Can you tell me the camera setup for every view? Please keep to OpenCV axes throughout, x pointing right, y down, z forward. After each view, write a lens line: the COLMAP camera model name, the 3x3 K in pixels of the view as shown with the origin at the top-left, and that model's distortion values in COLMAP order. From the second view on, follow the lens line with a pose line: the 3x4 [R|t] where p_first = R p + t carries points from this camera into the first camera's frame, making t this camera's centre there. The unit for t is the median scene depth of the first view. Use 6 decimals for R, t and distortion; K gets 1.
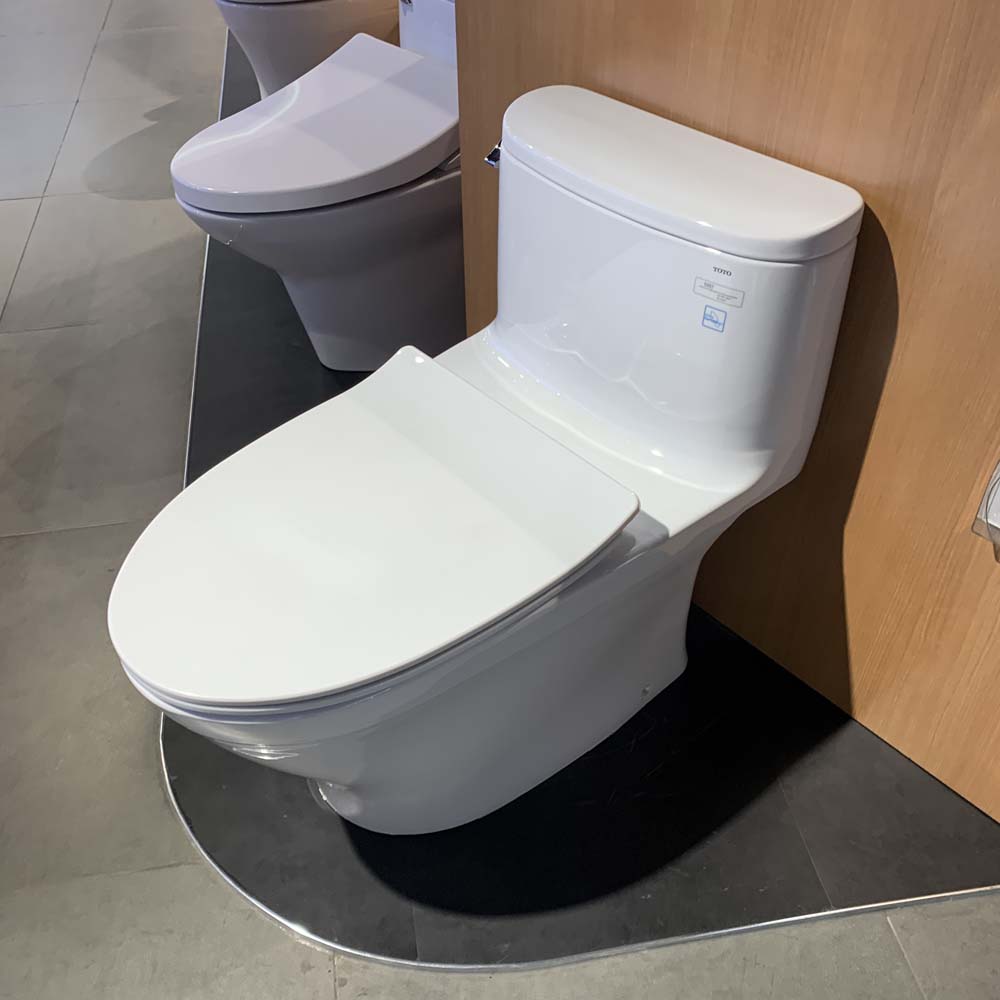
lens RADIAL K [[1024.9, 0, 494.3], [0, 1024.9, 500.6], [0, 0, 1]] dist [-0.010434, 0.014691]
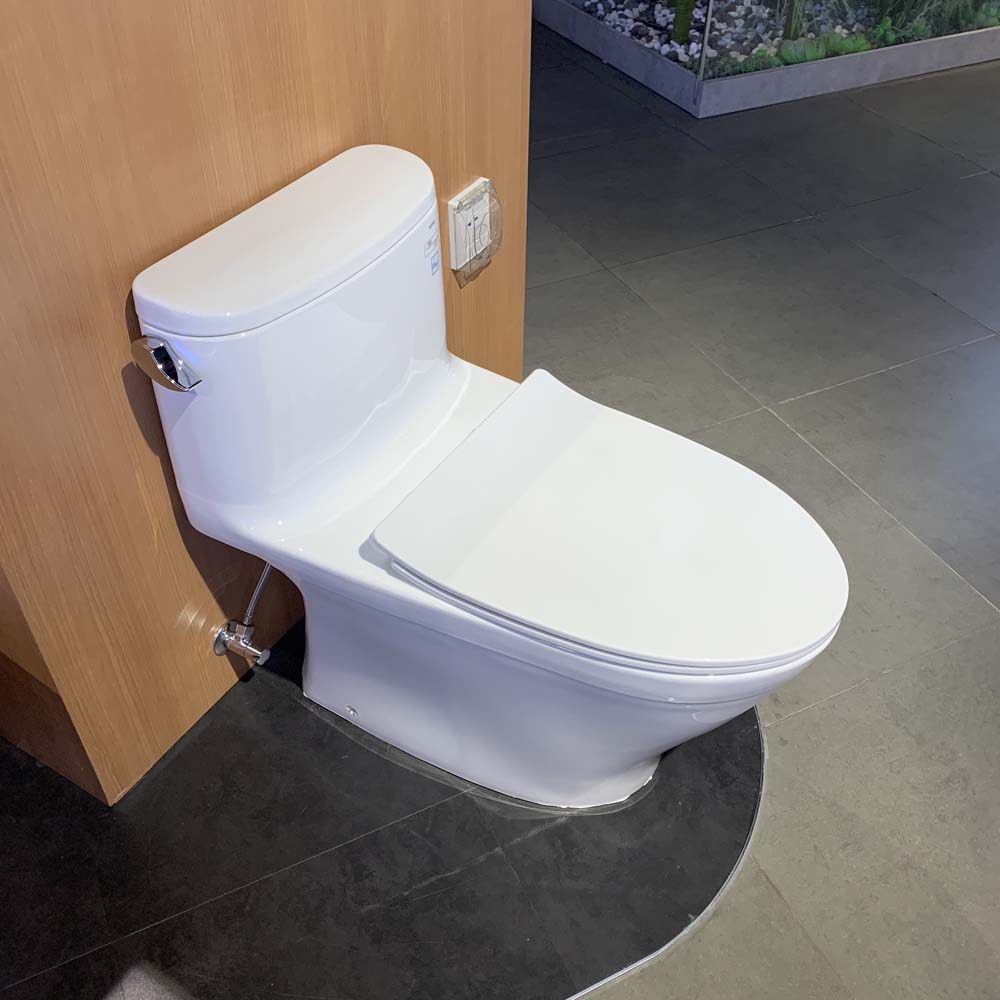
lens RADIAL K [[1024.9, 0, 494.3], [0, 1024.9, 500.6], [0, 0, 1]] dist [-0.010434, 0.014691]
pose [[-0.294508, -0.630380, 0.718252, -0.799498], [0.640101, 0.427956, 0.638063, -0.718839], [-0.709602, 0.647669, 0.277471, 0.692179]]
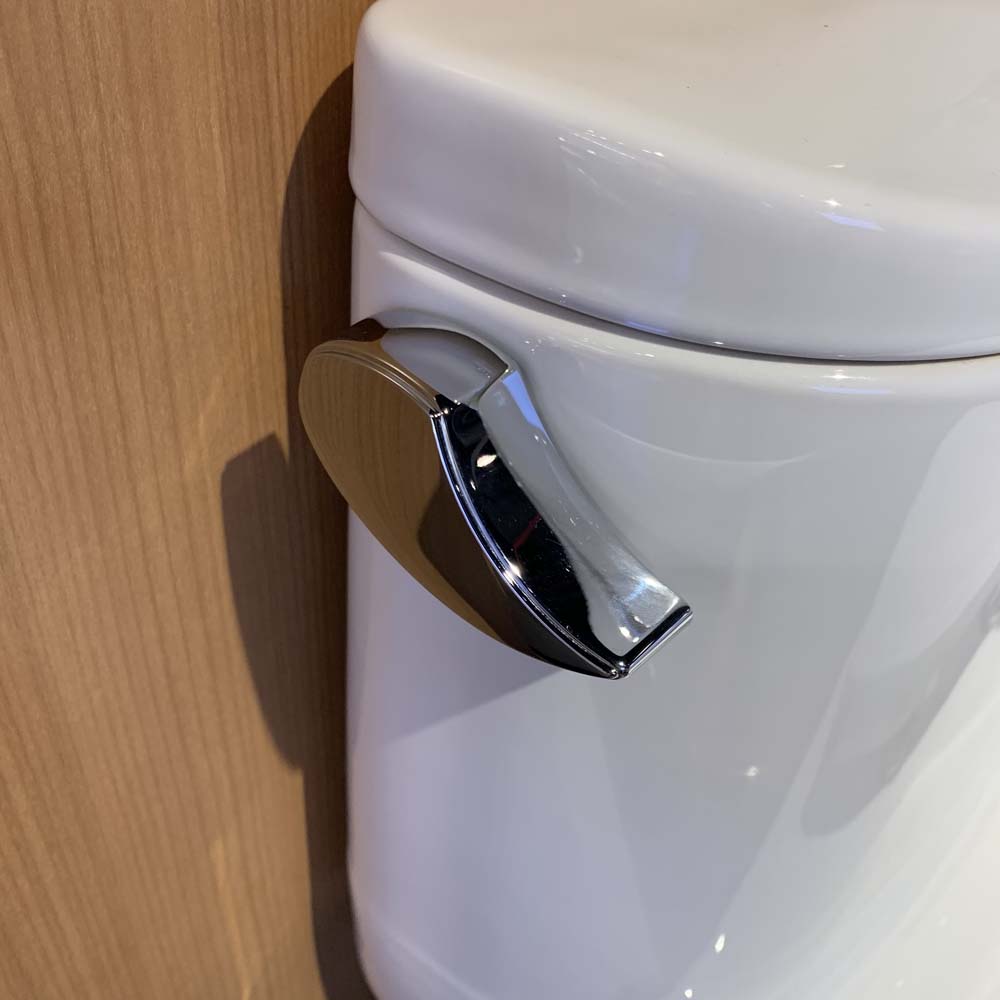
lens RADIAL K [[1024.9, 0, 494.3], [0, 1024.9, 500.6], [0, 0, 1]] dist [-0.010434, 0.014691]
pose [[-0.129360, -0.625082, 0.769765, -0.098442], [0.614854, 0.558474, 0.556831, -0.459181], [-0.777959, 0.545325, 0.312090, 1.025360]]
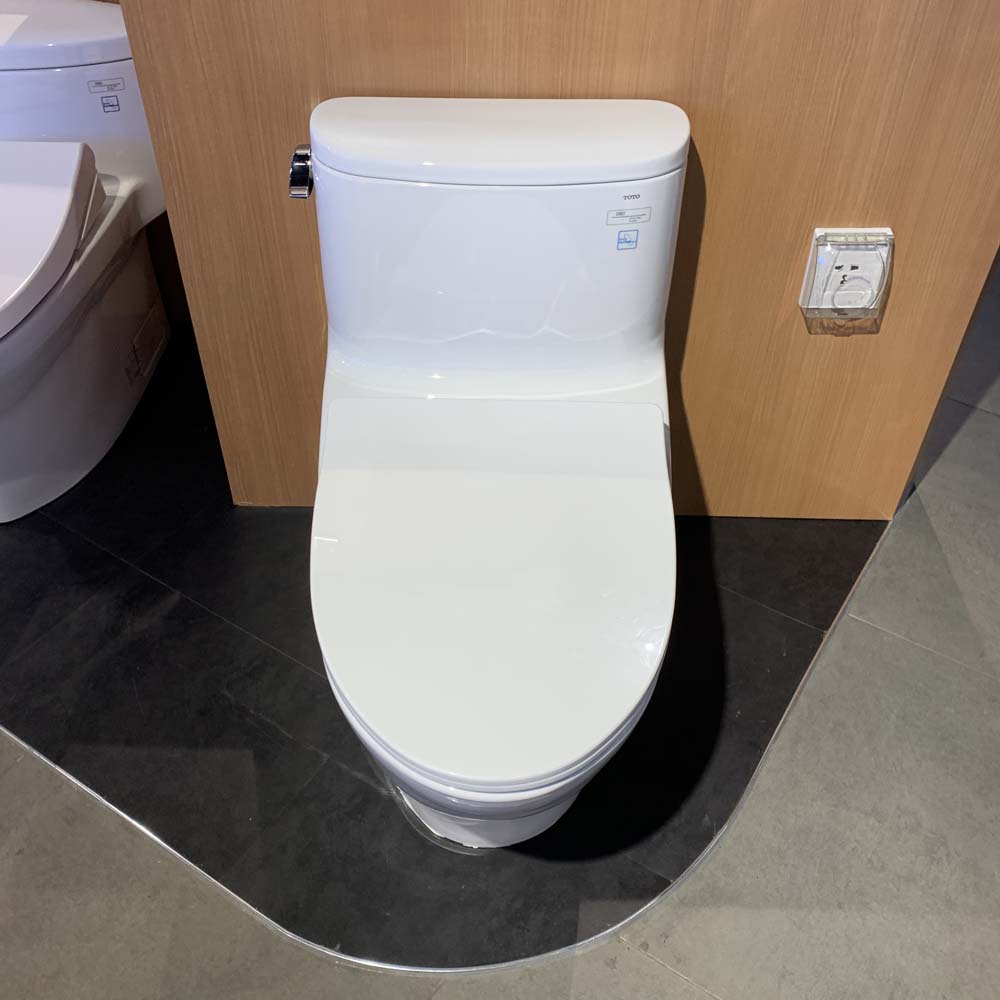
lens RADIAL K [[1024.9, 0, 494.3], [0, 1024.9, 500.6], [0, 0, 1]] dist [-0.010434, 0.014691]
pose [[0.675889, -0.494460, 0.546520, -0.585629], [0.480486, 0.857916, 0.181971, -0.182862], [-0.558845, 0.139603, 0.817437, 0.158257]]
